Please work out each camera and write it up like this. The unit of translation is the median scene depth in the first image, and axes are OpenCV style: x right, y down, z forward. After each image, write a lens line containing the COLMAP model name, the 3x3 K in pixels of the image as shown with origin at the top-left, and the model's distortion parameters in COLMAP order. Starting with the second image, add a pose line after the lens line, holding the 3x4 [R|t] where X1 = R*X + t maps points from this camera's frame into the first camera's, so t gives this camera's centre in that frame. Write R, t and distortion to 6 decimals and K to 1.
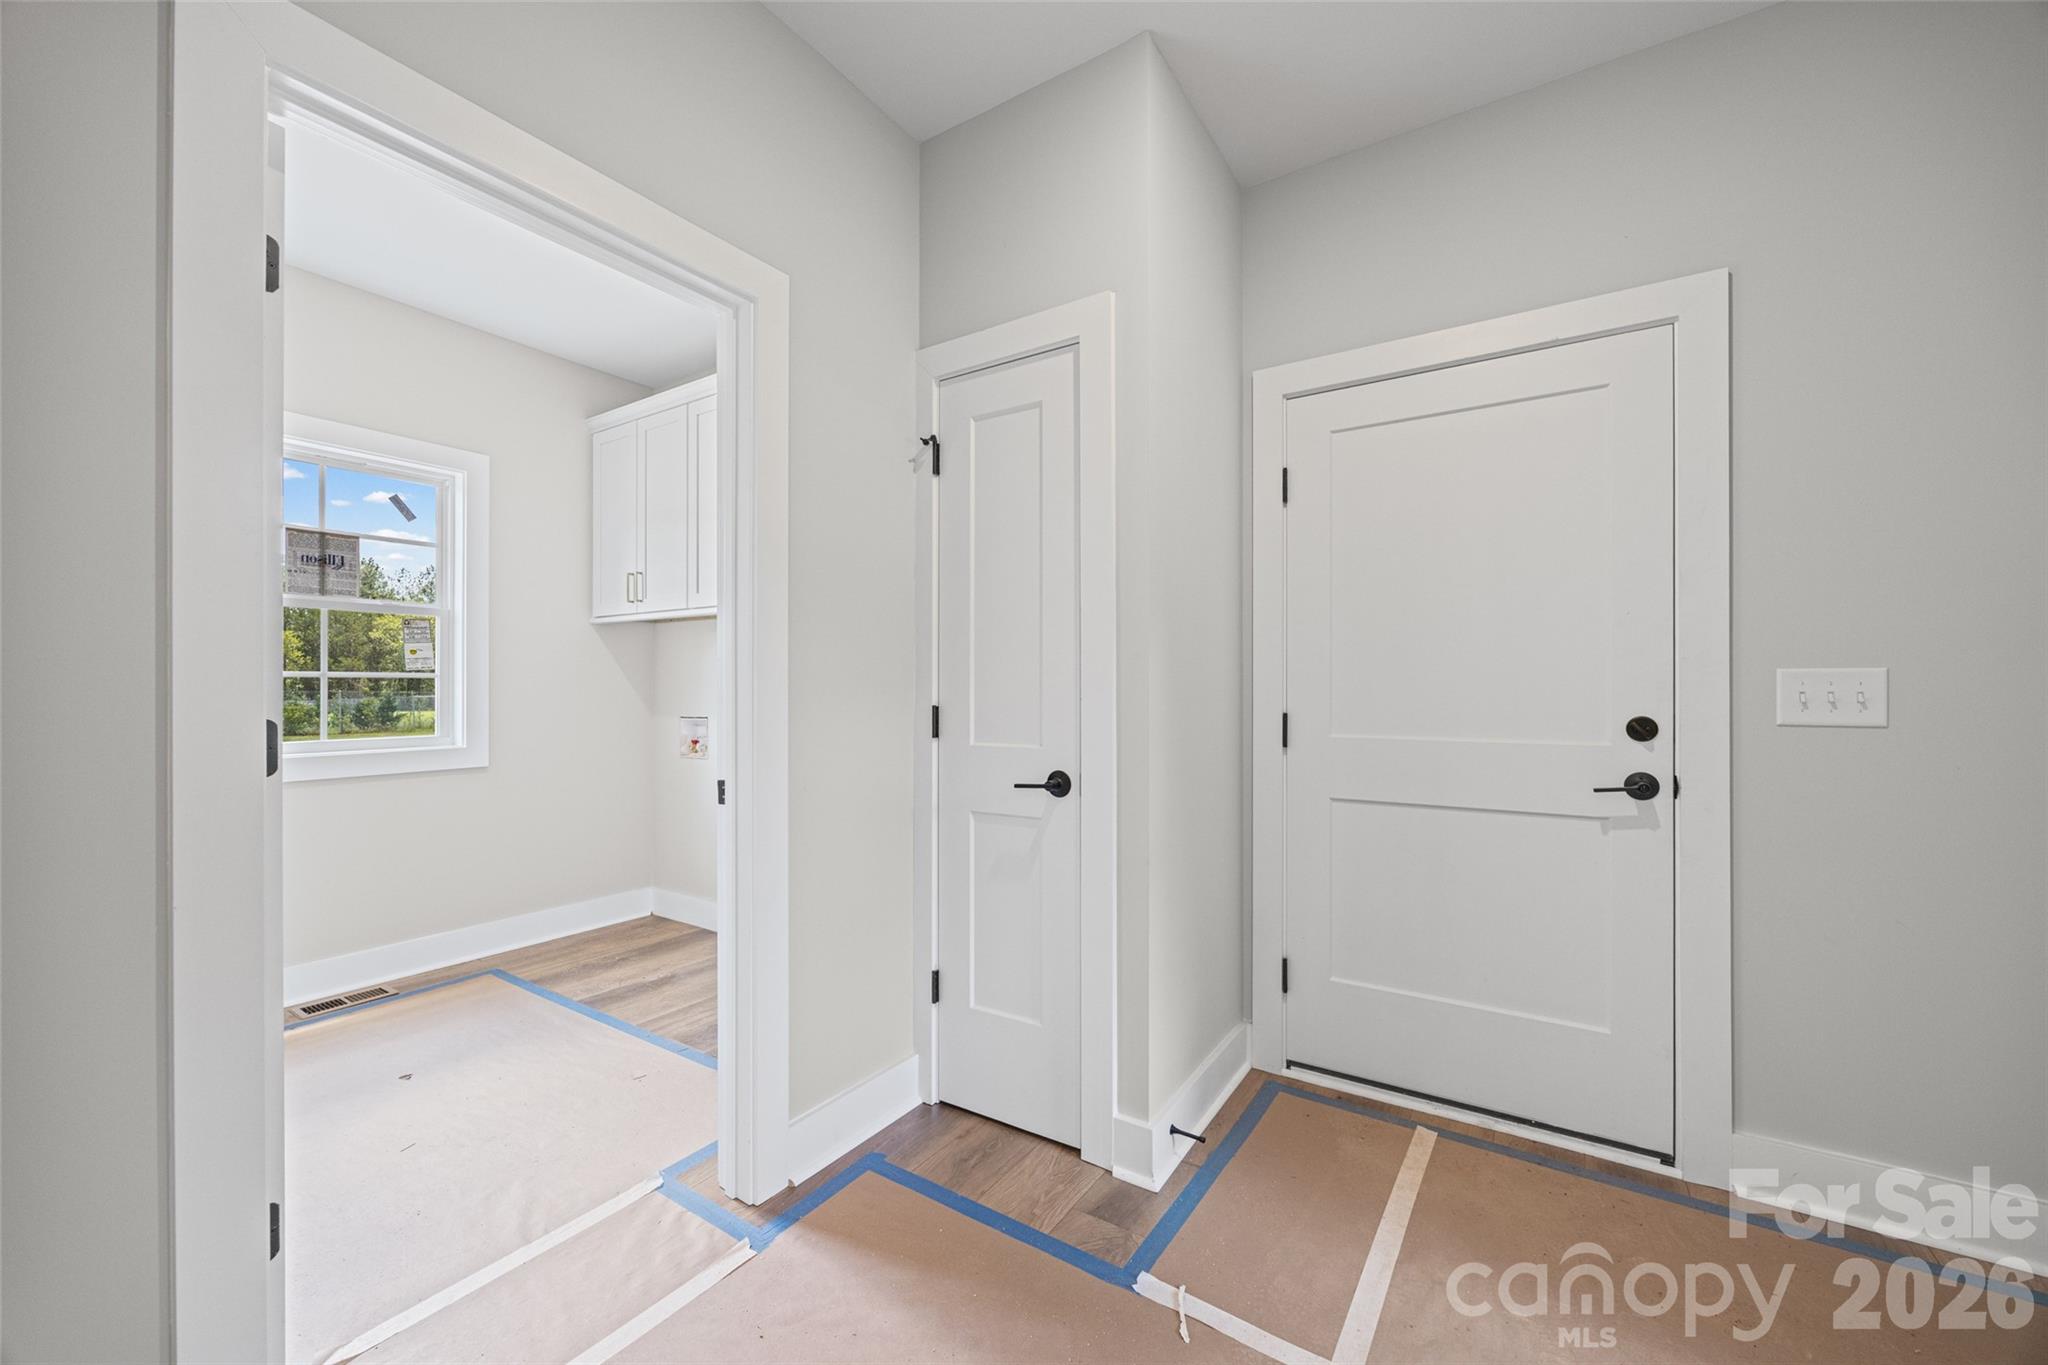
lens RADIAL K [[779.6, 0, 1021.6], [0, 779.6, 689.1], [0, 0, 1]] dist [-0.006664, 0.000355]
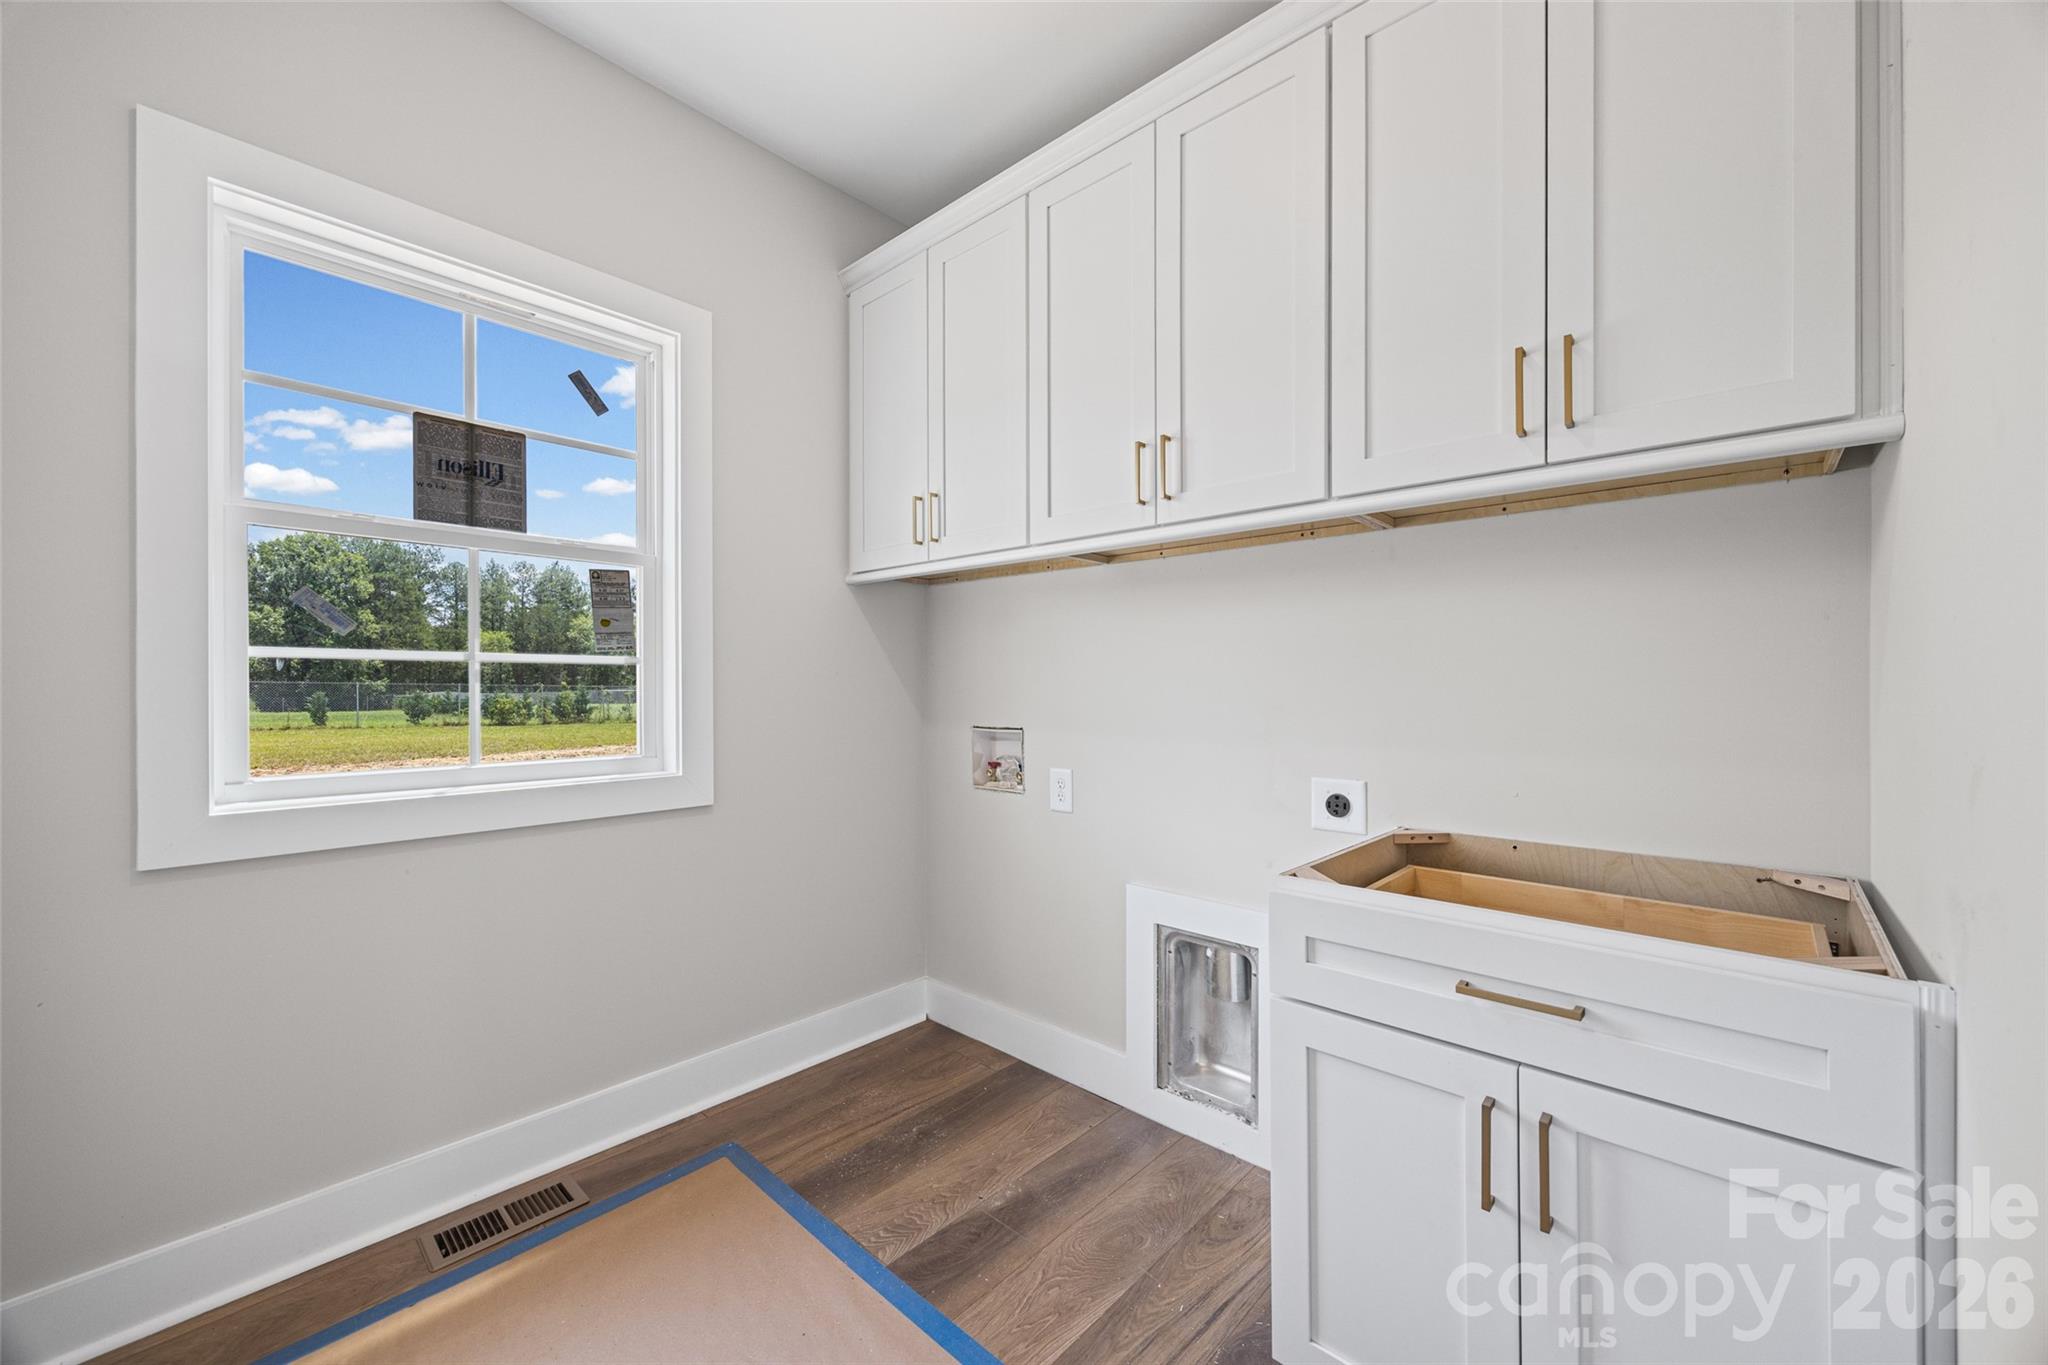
lens RADIAL K [[779.6, 0, 1025.3], [0, 779.6, 699.9], [0, 0, 1]] dist [-0.006664, 0.000355]
pose [[0.986030, 0.005930, -0.166464, -0.325538], [-0.002754, 0.999810, 0.019303, 0.001333], [0.166547, -0.018575, 0.985858, 0.411975]]
